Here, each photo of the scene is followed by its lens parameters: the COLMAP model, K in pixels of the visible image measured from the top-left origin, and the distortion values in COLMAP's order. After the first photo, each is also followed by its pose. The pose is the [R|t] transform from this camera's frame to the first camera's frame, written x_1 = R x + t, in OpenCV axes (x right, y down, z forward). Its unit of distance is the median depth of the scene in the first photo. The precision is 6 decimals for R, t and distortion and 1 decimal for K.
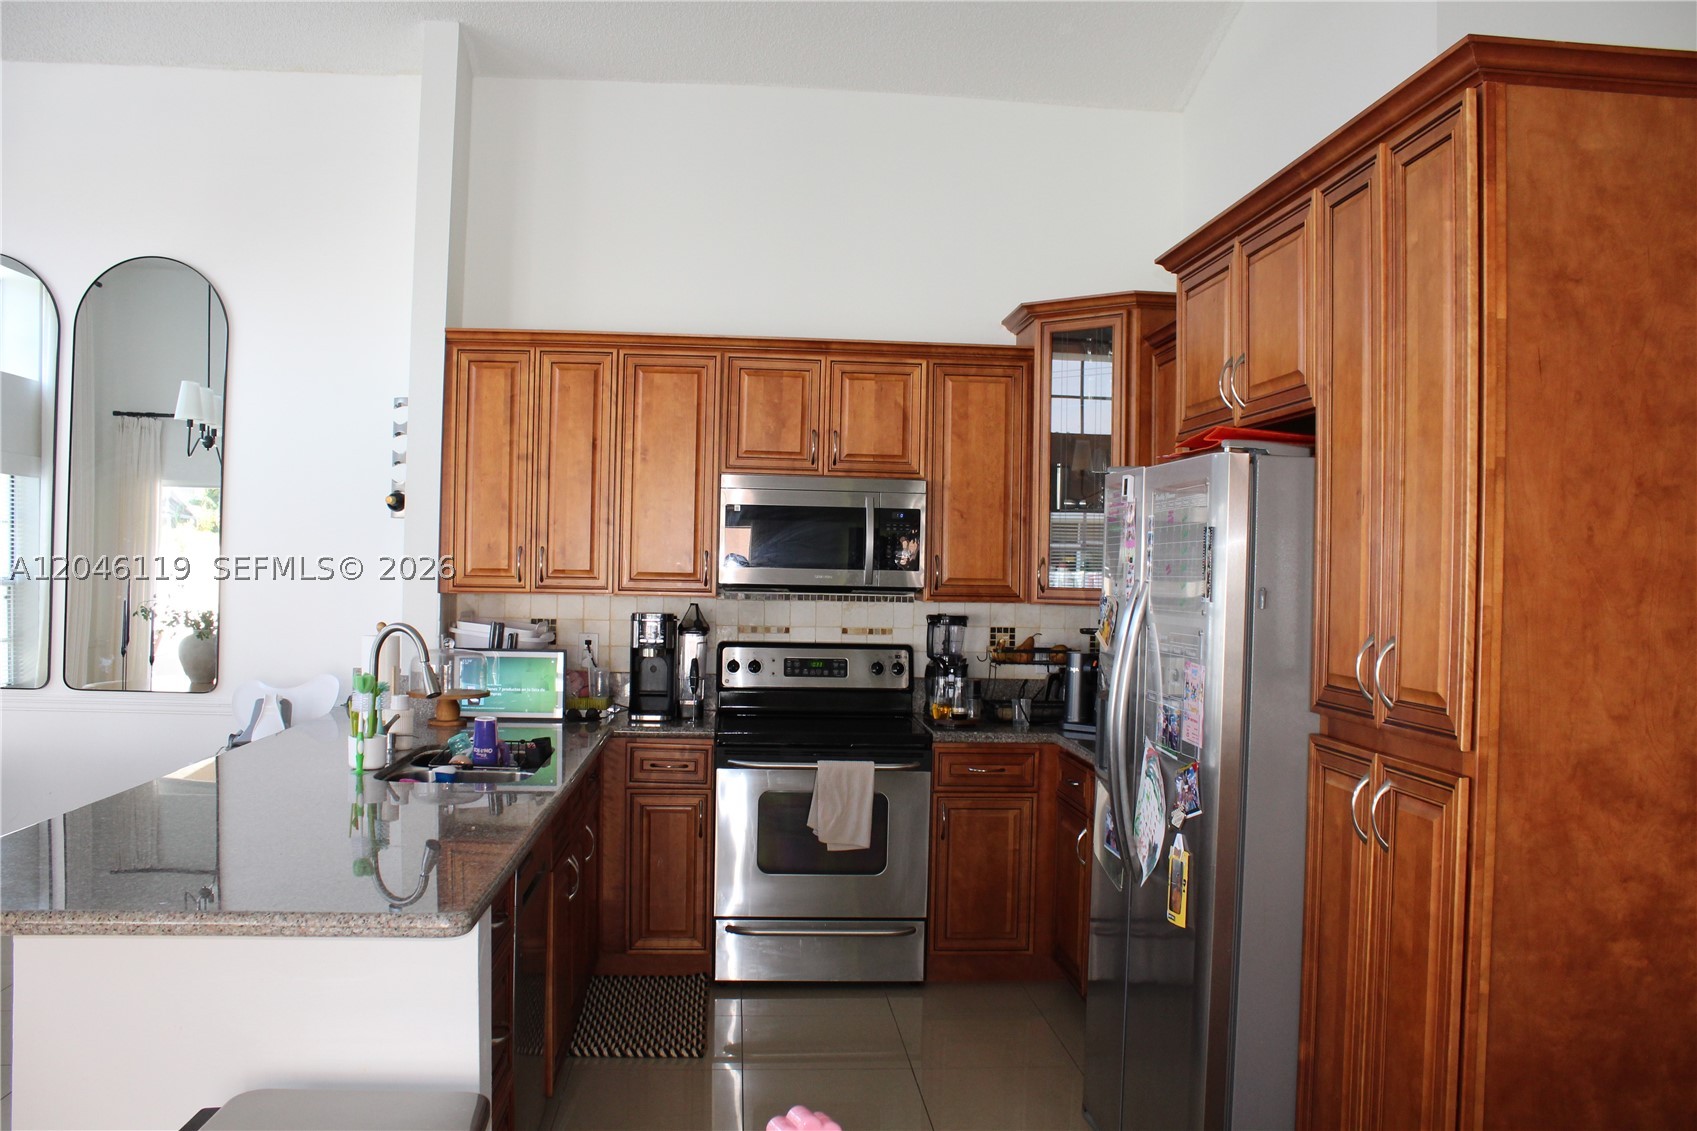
lens RADIAL K [[1413.9, 0, 849.3], [0, 1413.9, 565.3], [0, 0, 1]] dist [-0.156813, 0.125729]
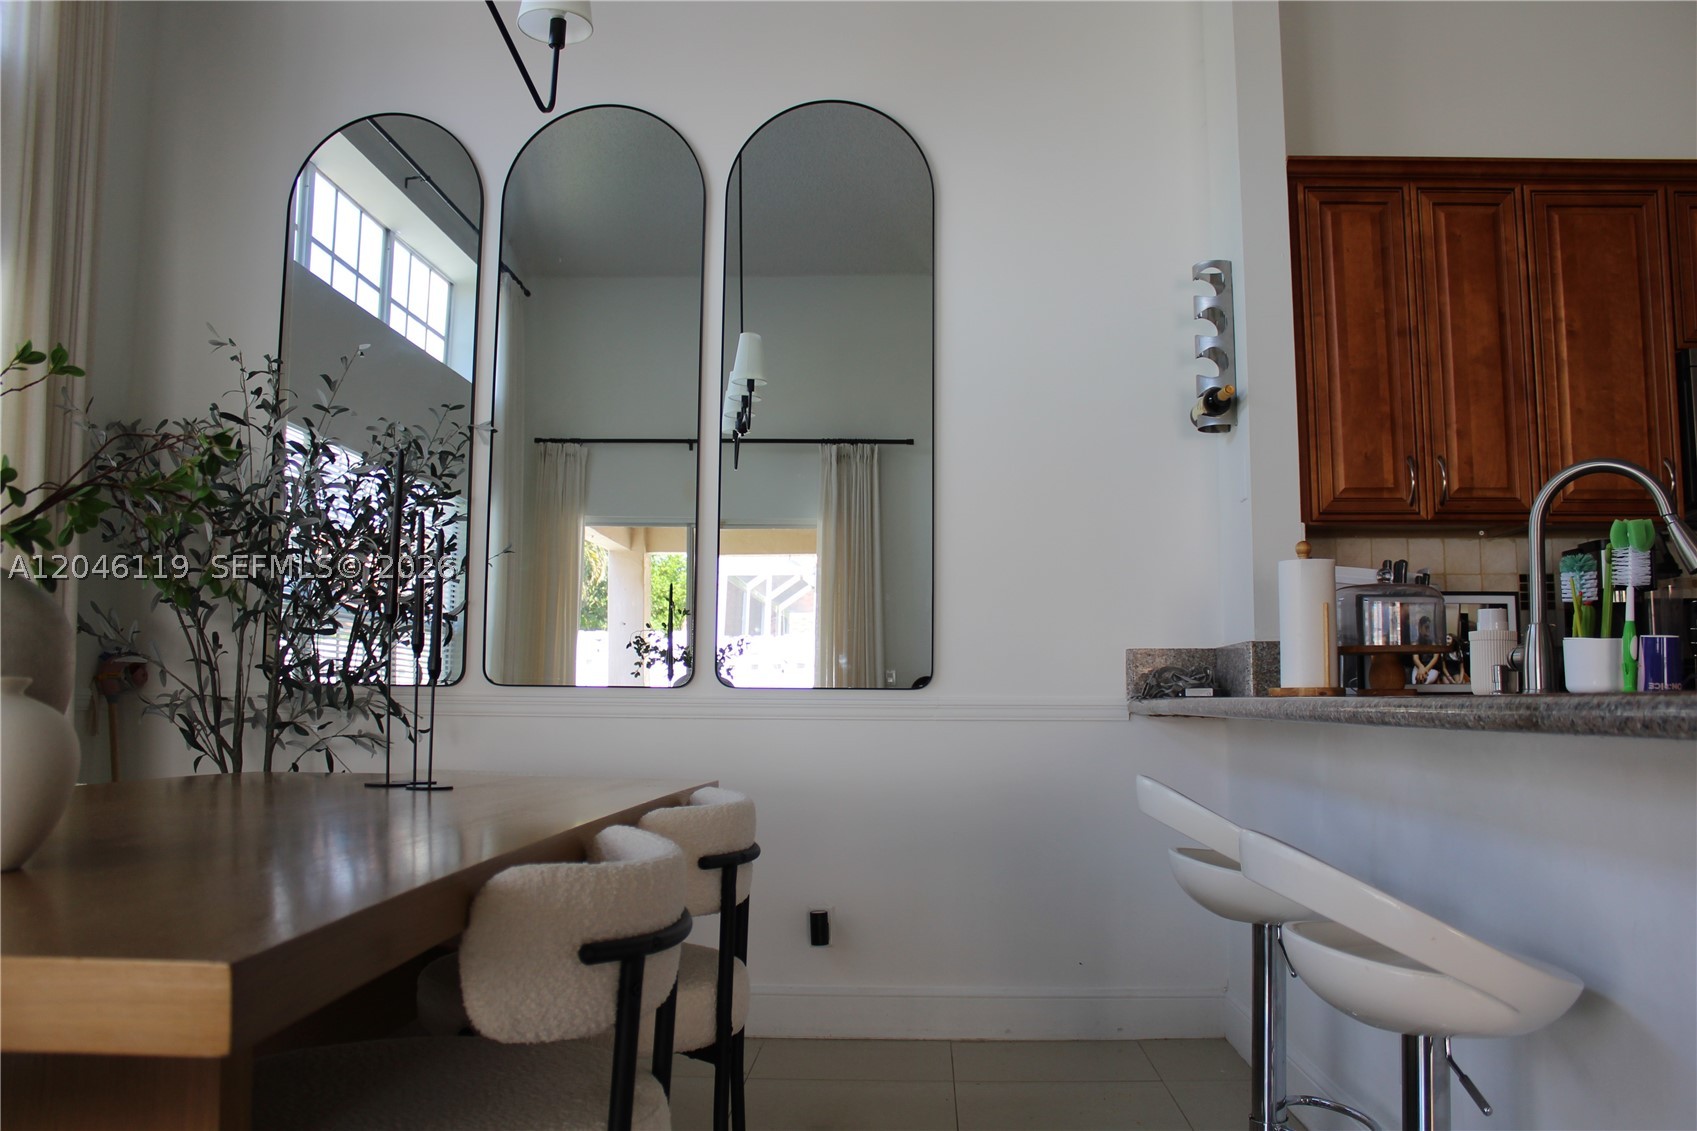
lens RADIAL K [[1413.9, 0, 849.1], [0, 1413.9, 566.8], [0, 0, 1]] dist [-0.156813, 0.125729]
pose [[0.990884, -0.030744, -0.131160, -0.424846], [0.019195, 0.995898, -0.088427, 0.098183], [0.133341, 0.085103, 0.987410, 0.280036]]
